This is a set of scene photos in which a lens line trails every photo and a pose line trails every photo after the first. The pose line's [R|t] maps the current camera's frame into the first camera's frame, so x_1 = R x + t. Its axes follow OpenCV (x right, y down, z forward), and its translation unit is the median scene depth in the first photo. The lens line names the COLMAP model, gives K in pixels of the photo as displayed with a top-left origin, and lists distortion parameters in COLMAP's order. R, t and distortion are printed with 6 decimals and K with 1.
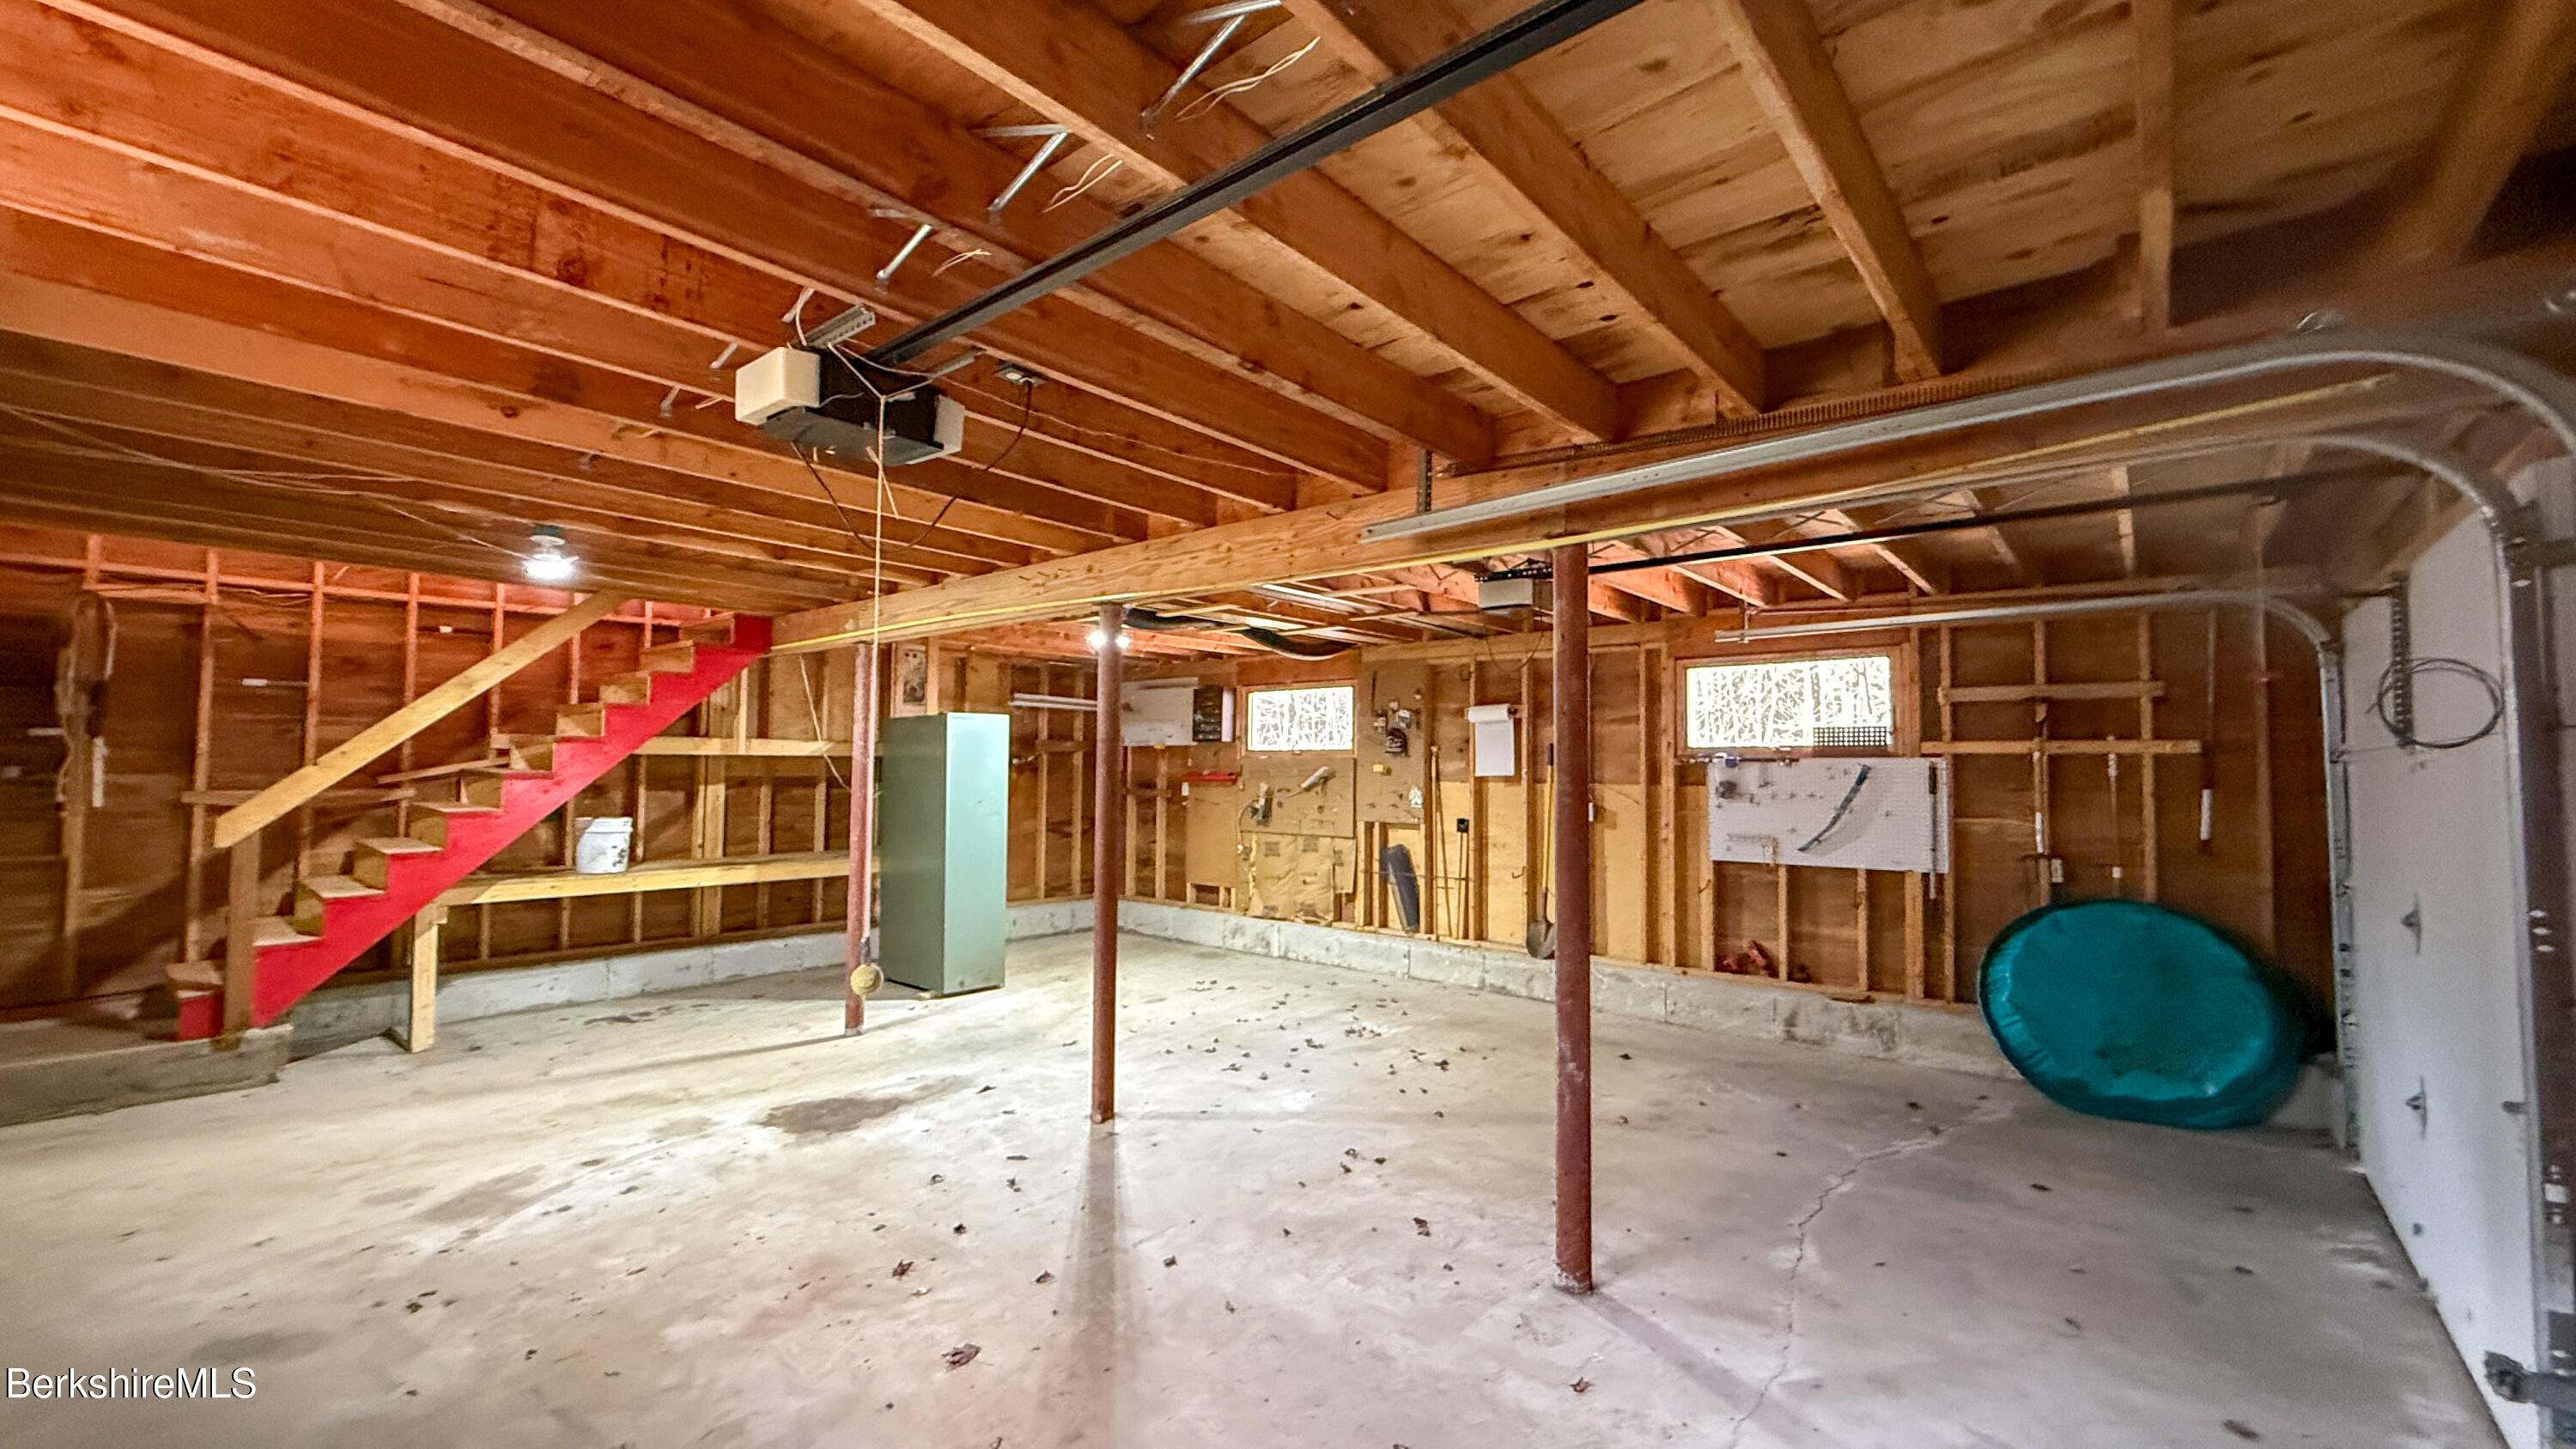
lens RADIAL K [[1034.0, 0, 1296.0], [0, 1034.0, 727.5], [0, 0, 1]] dist [0.002033, 0.000024]
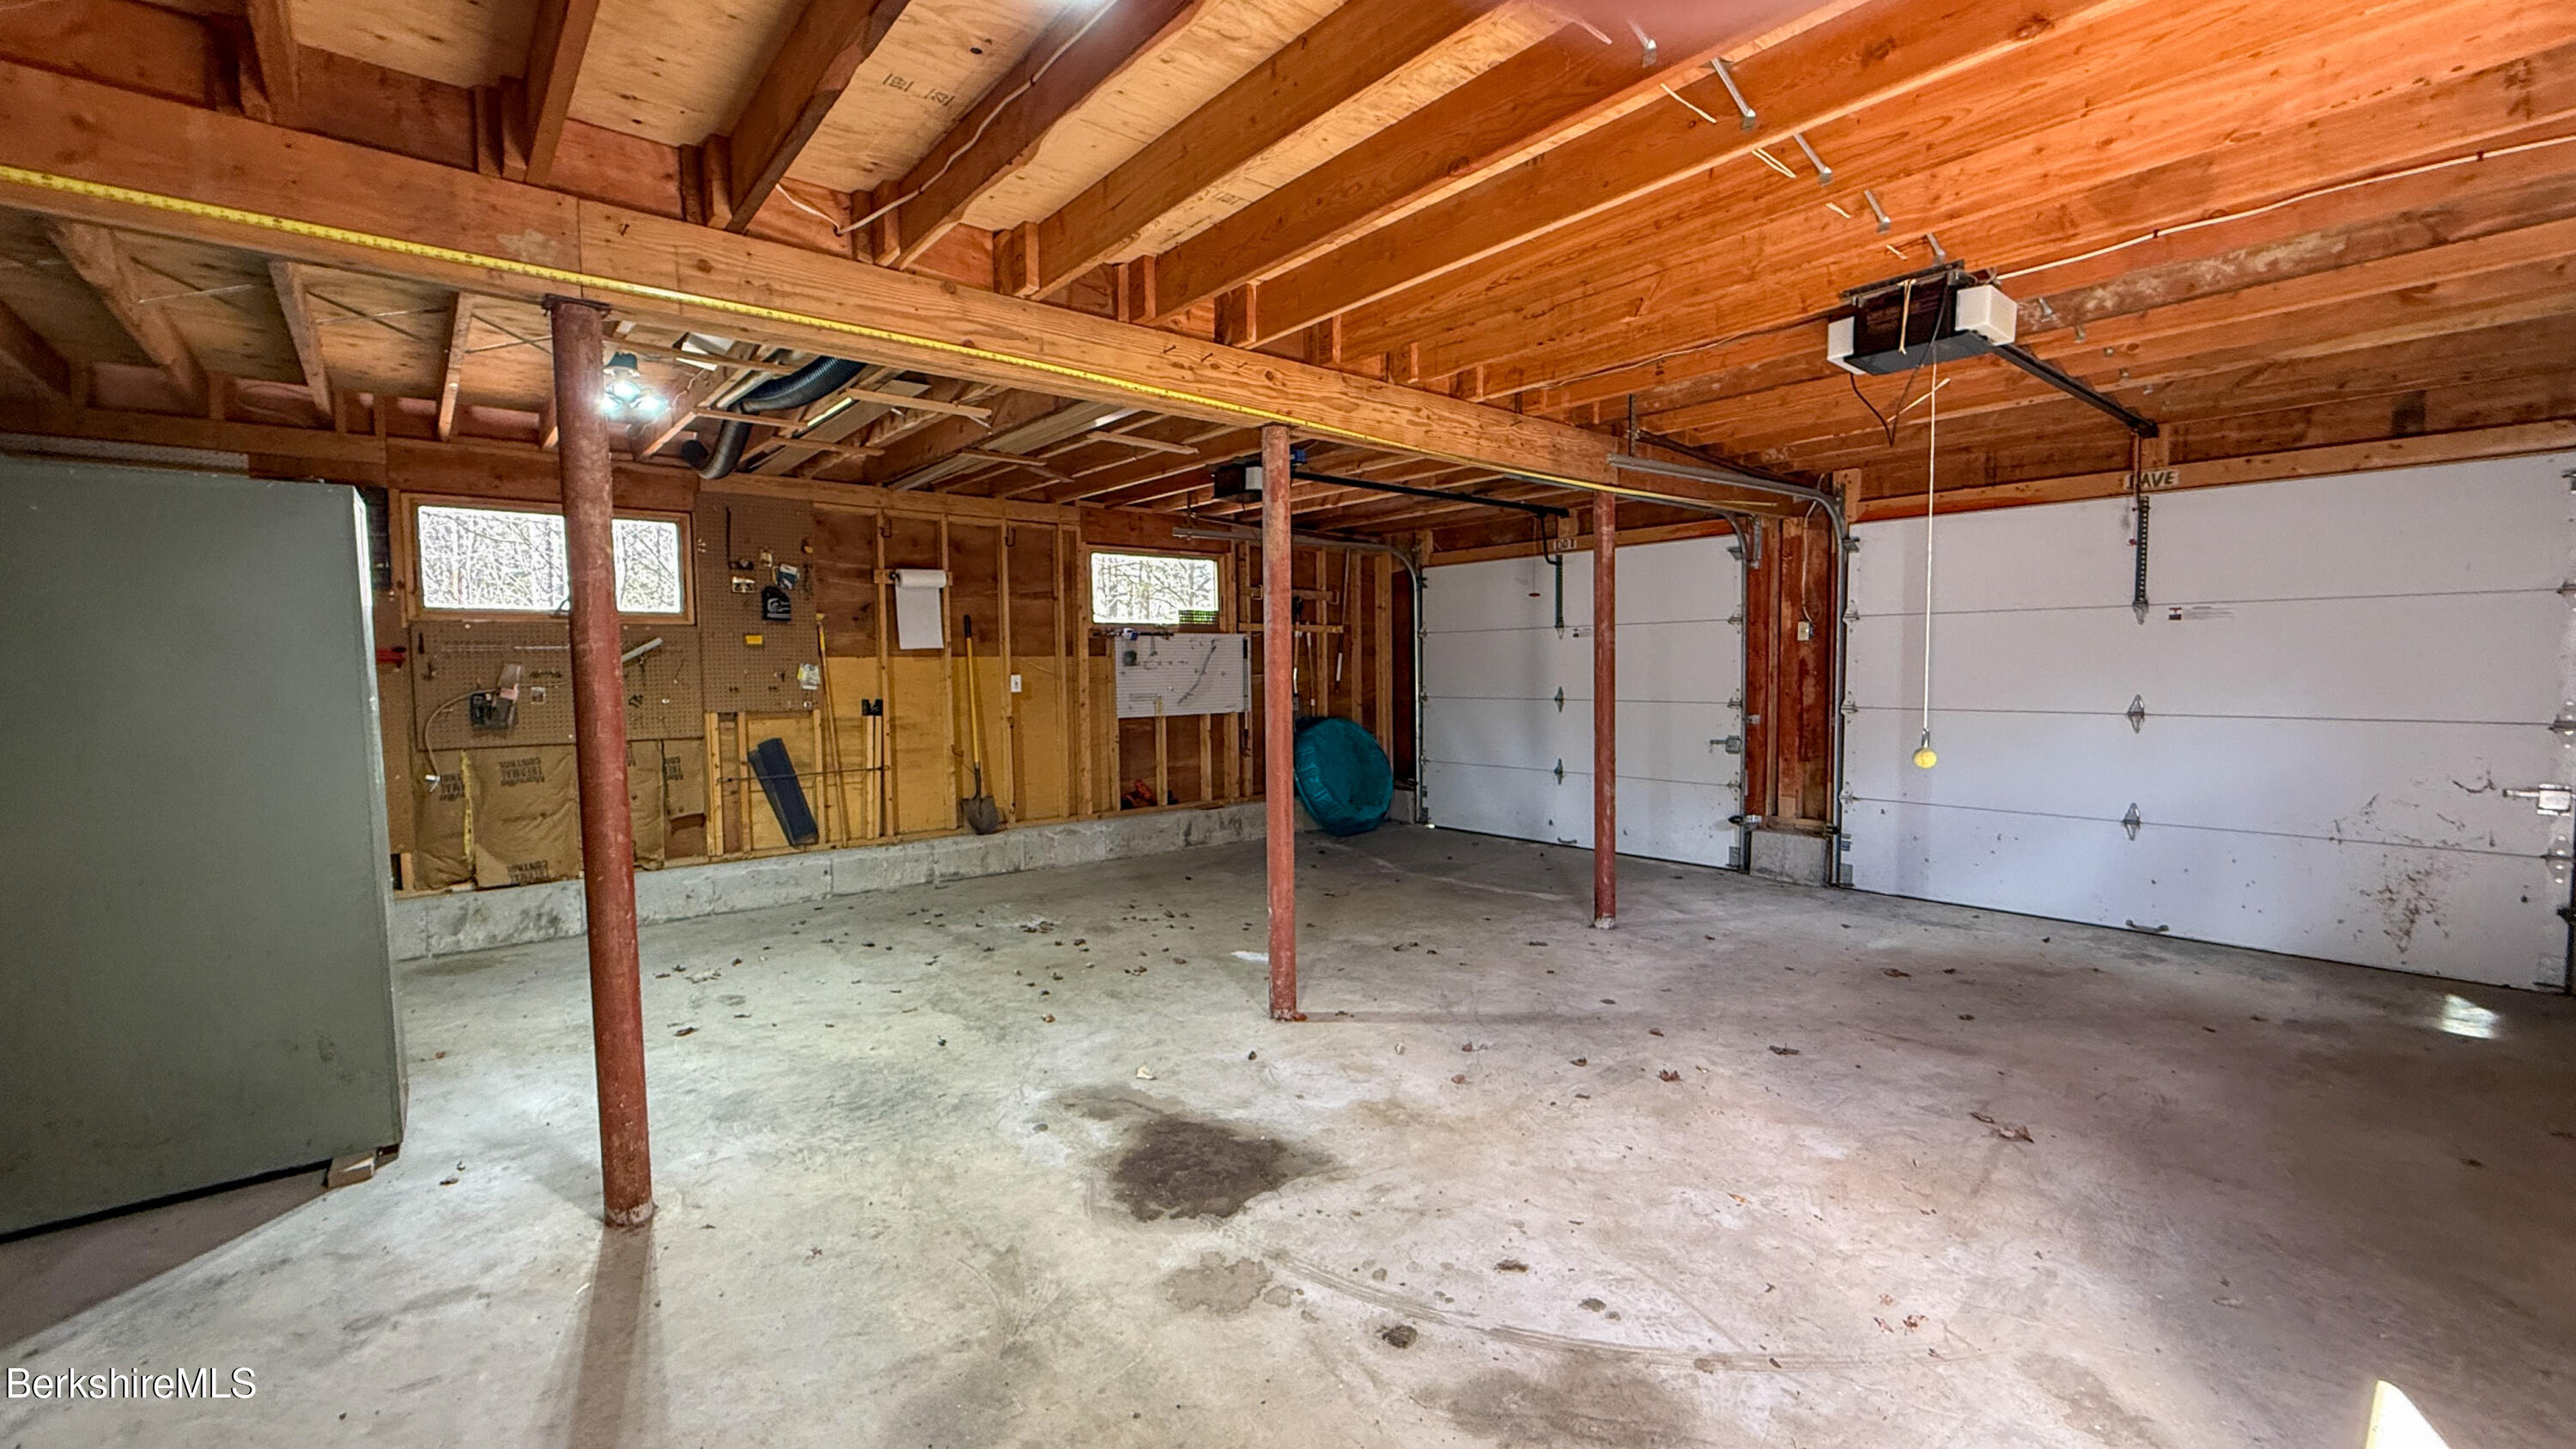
lens RADIAL K [[1034.0, 0, 1296.0], [0, 1034.0, 727.5], [0, 0, 1]] dist [0.002033, 0.000024]
pose [[0.167576, -0.070034, 0.983368, -0.829065], [-0.028319, 0.996720, 0.075811, 0.048854], [-0.985452, -0.040553, 0.165043, 0.681308]]
